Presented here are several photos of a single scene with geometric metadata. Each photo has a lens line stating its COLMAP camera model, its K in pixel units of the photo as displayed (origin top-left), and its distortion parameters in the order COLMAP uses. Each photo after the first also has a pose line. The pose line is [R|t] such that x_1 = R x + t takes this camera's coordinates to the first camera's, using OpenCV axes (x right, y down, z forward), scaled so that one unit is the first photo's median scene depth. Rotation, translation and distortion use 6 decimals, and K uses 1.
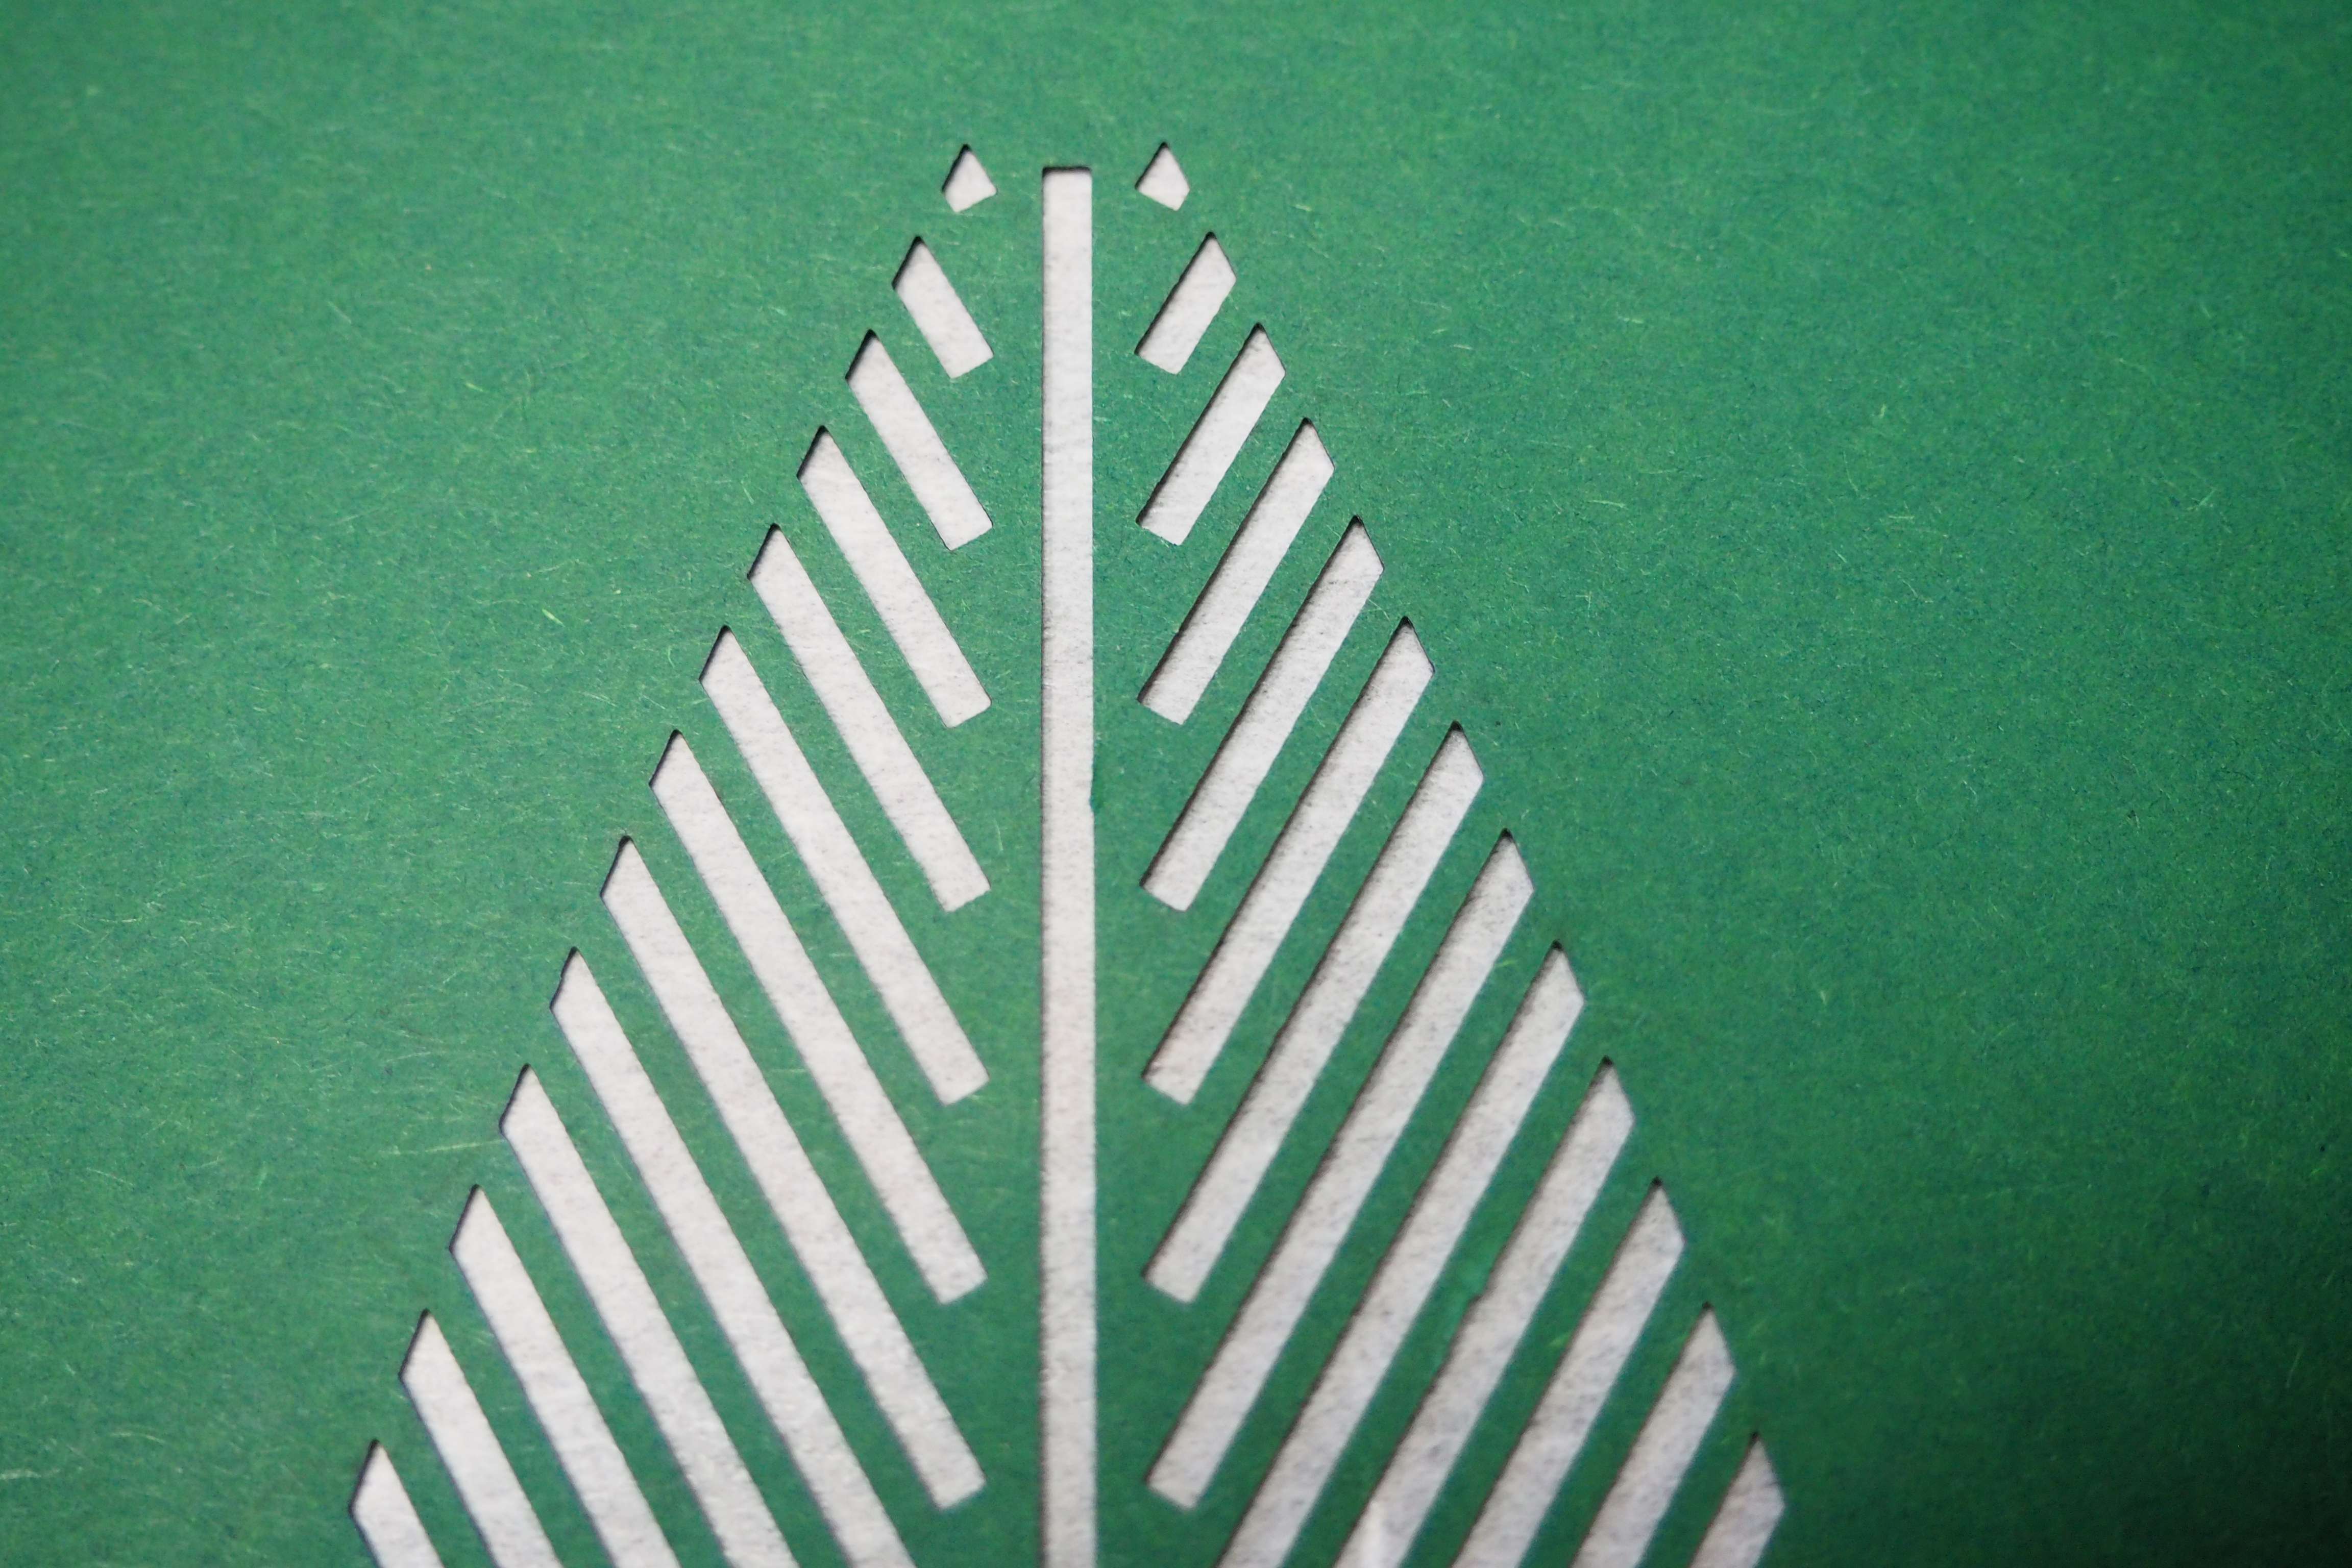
lens RADIAL K [[3140.9, 0, 1176.0], [0, 3140.9, 784.0], [0, 0, 1]] dist [-0.019098, -0.001965]
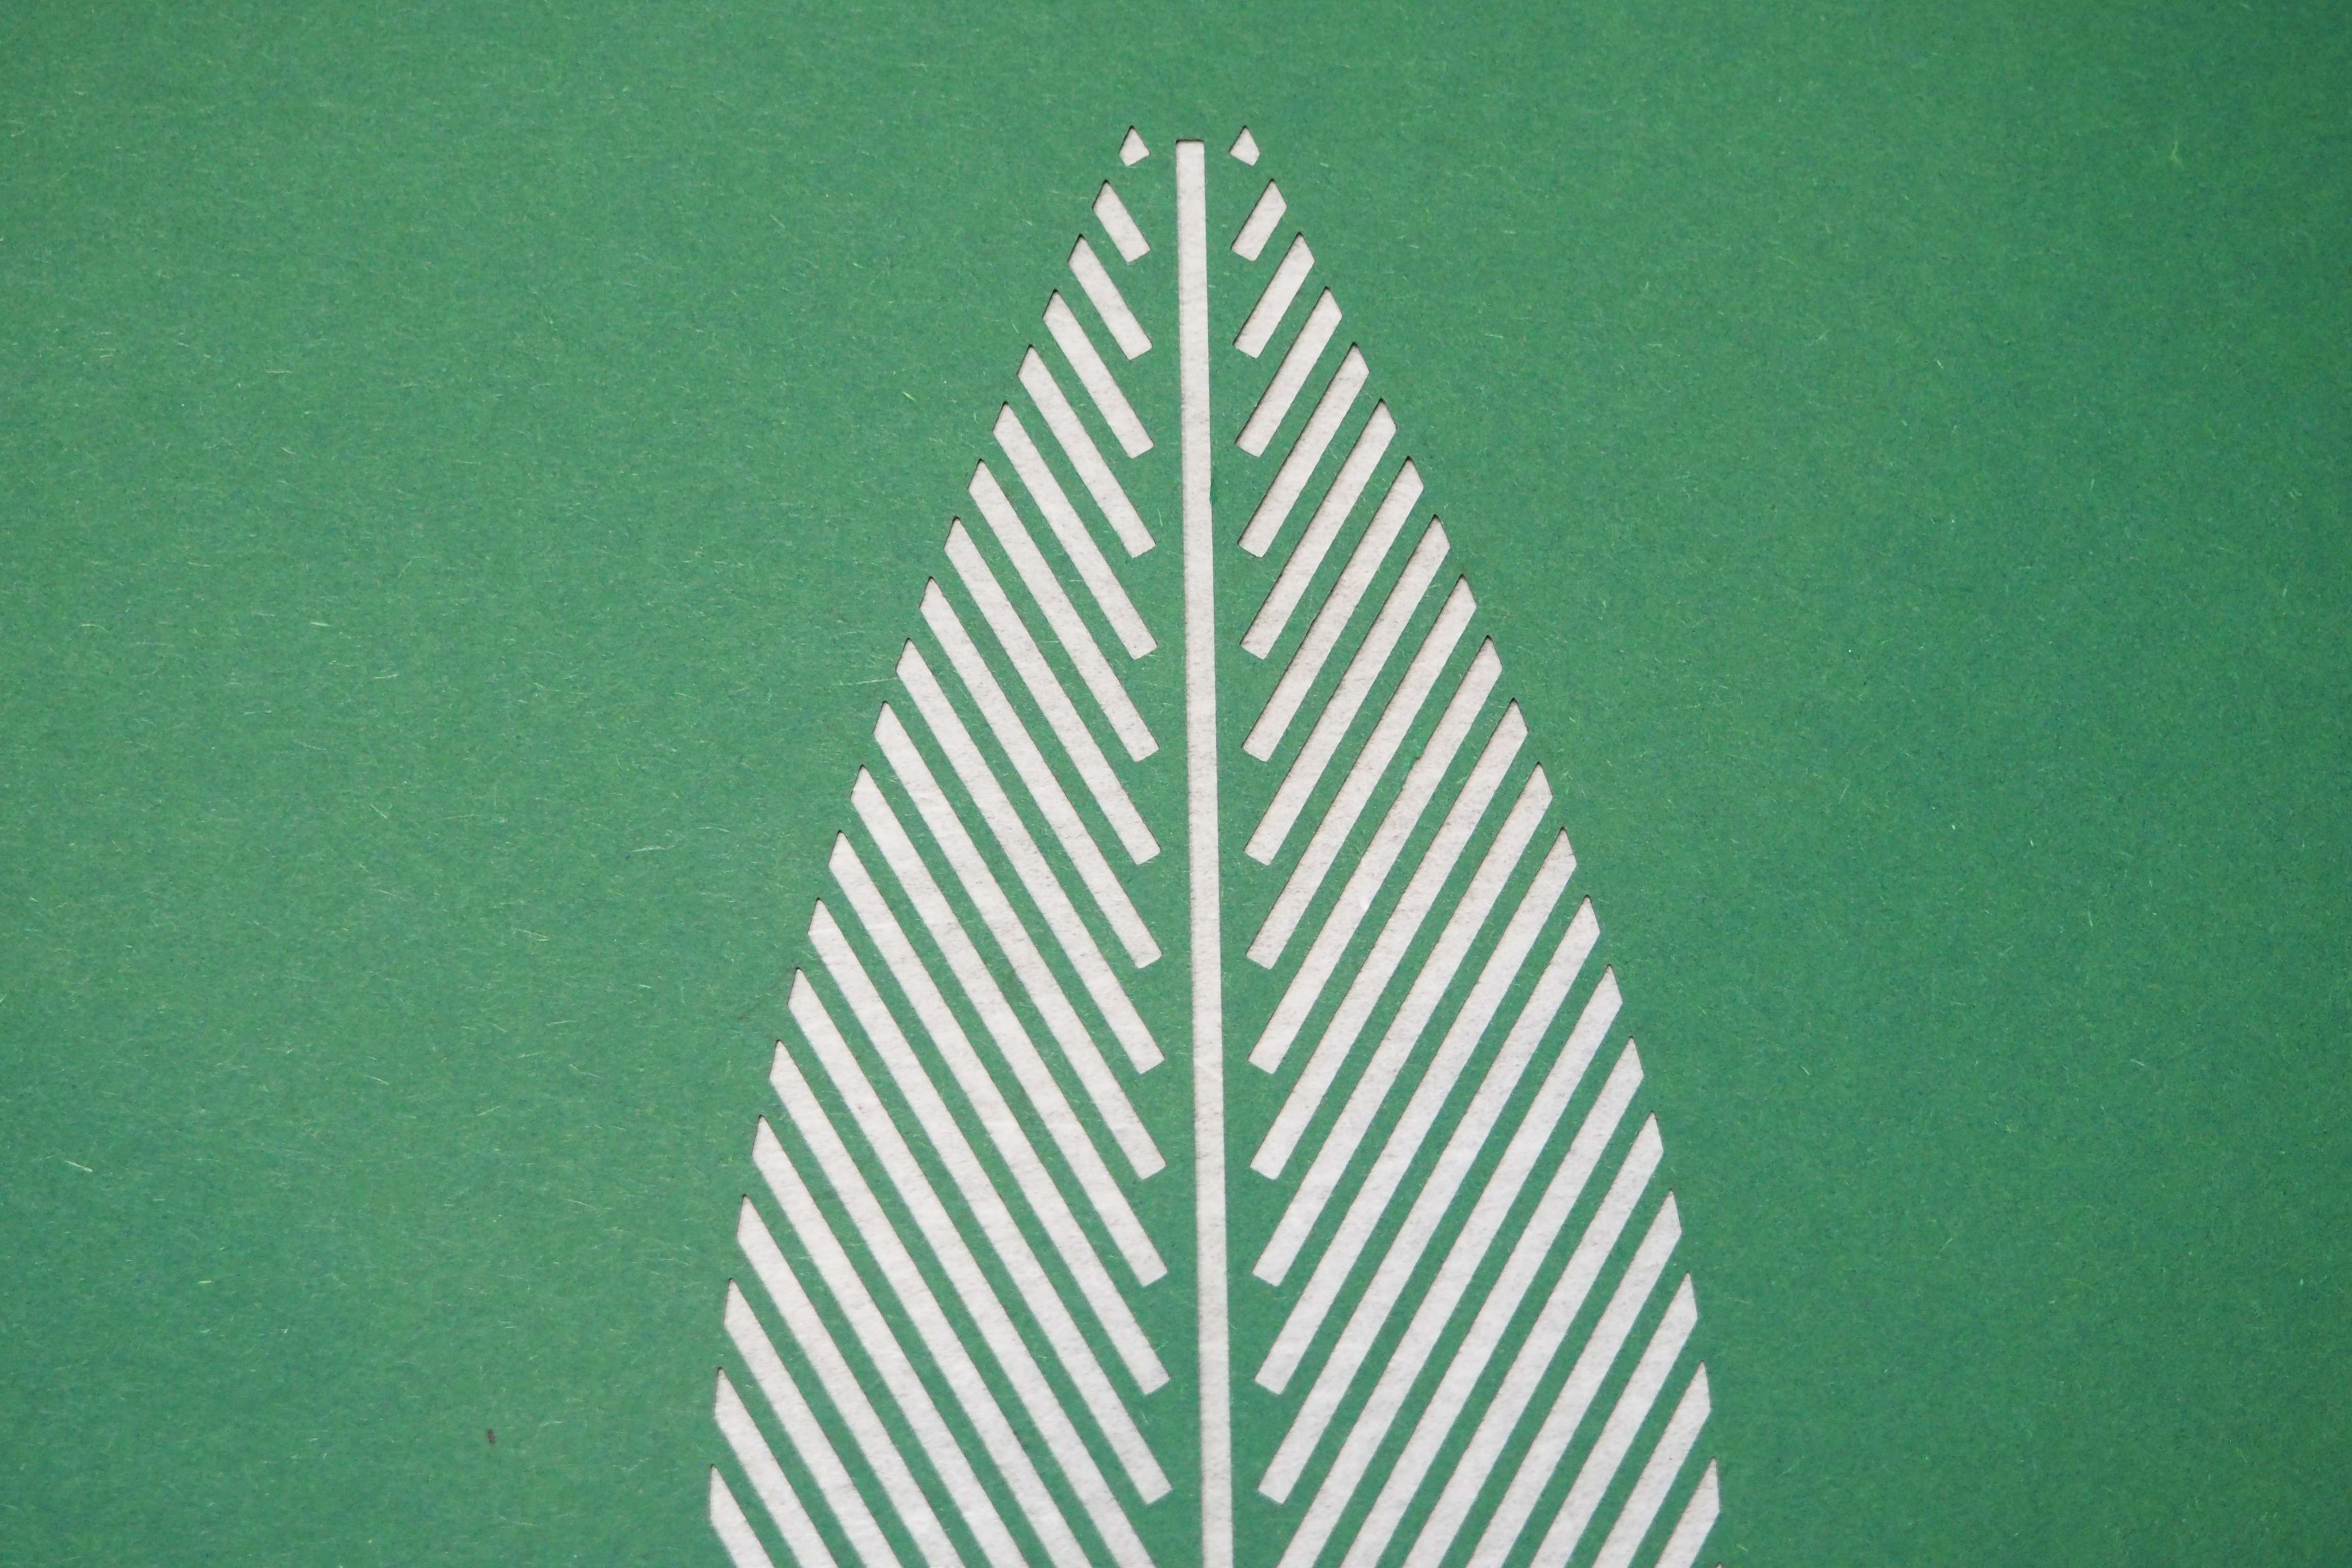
lens RADIAL K [[5683.6, 0, 1176.0], [0, 5683.6, 784.0], [0, 0, 1]] dist [-0.059931, 0.362568]
pose [[0.999260, 0.002309, 0.038398, -0.171731], [-0.003337, 0.999637, 0.026732, 0.082387], [-0.038322, -0.026841, 0.998905, -2.288558]]
